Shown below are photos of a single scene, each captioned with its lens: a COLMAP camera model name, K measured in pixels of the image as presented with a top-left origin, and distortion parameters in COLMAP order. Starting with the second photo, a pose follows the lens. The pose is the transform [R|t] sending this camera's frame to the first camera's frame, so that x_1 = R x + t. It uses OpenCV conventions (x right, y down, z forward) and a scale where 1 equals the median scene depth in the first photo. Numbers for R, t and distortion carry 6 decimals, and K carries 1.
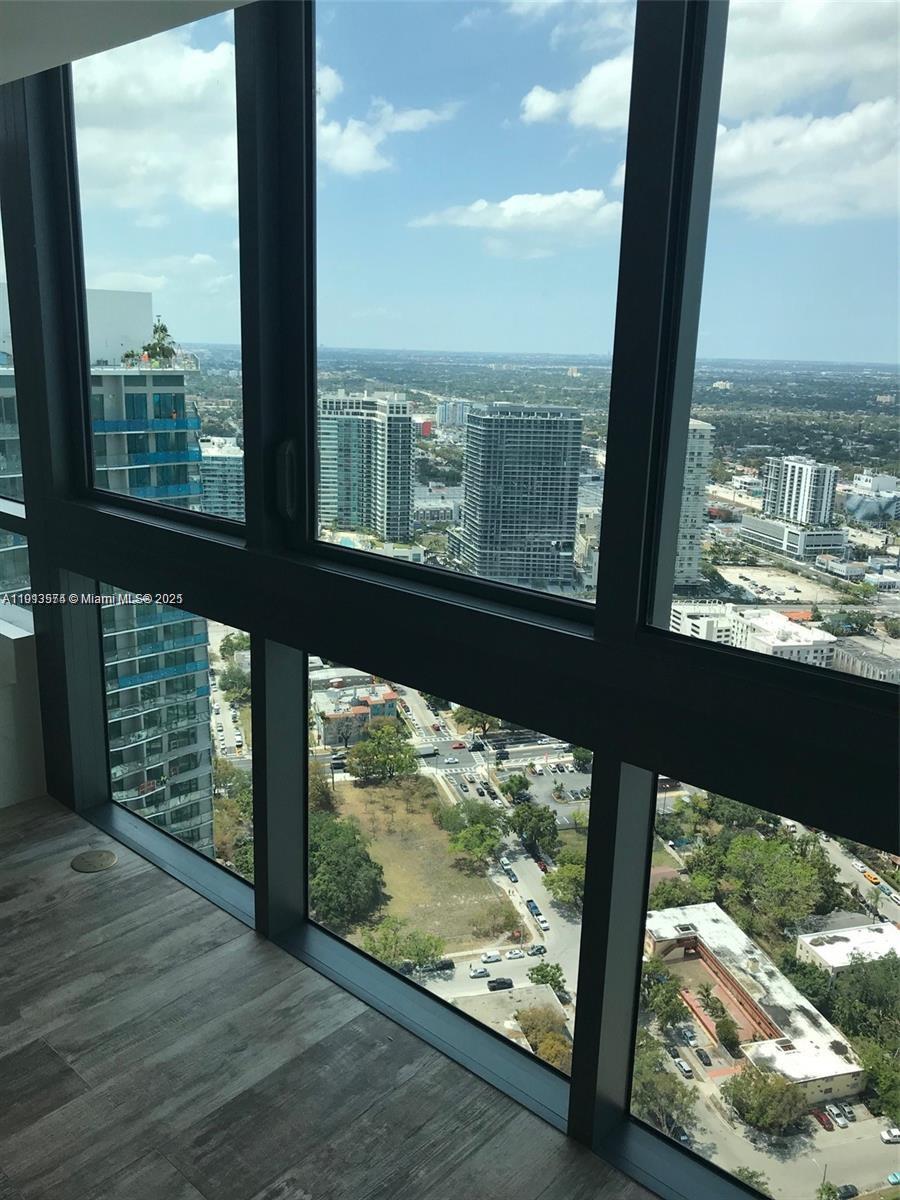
lens RADIAL K [[989.4, 0, 456.0], [0, 989.4, 595.9], [0, 0, 1]] dist [0.013389, -0.004050]
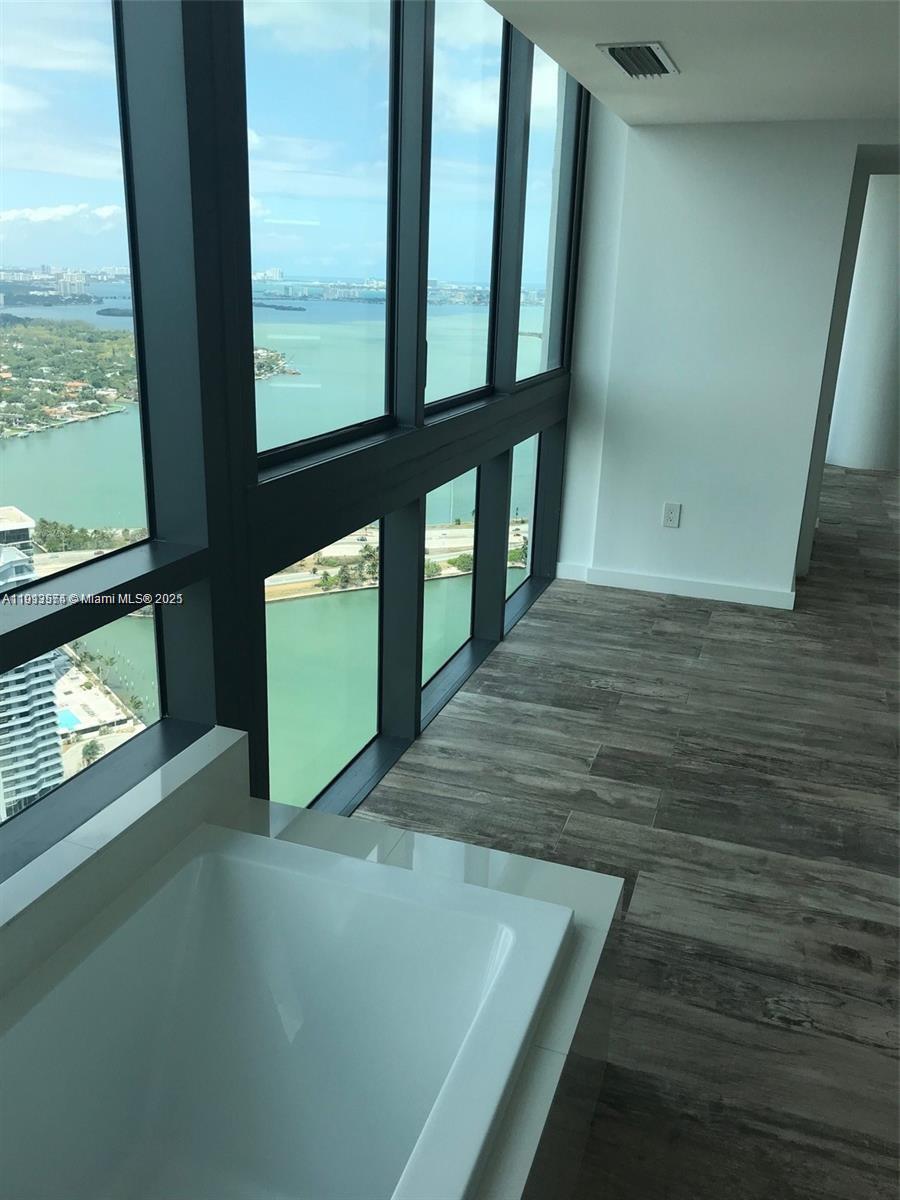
lens RADIAL K [[989.4, 0, 456.0], [0, 989.4, 595.9], [0, 0, 1]] dist [0.013389, -0.004050]
pose [[-0.387026, -0.330147, 0.860938, -1.462713], [0.178526, 0.889204, 0.421241, -0.393345], [-0.904621, 0.316731, -0.285205, 1.492399]]
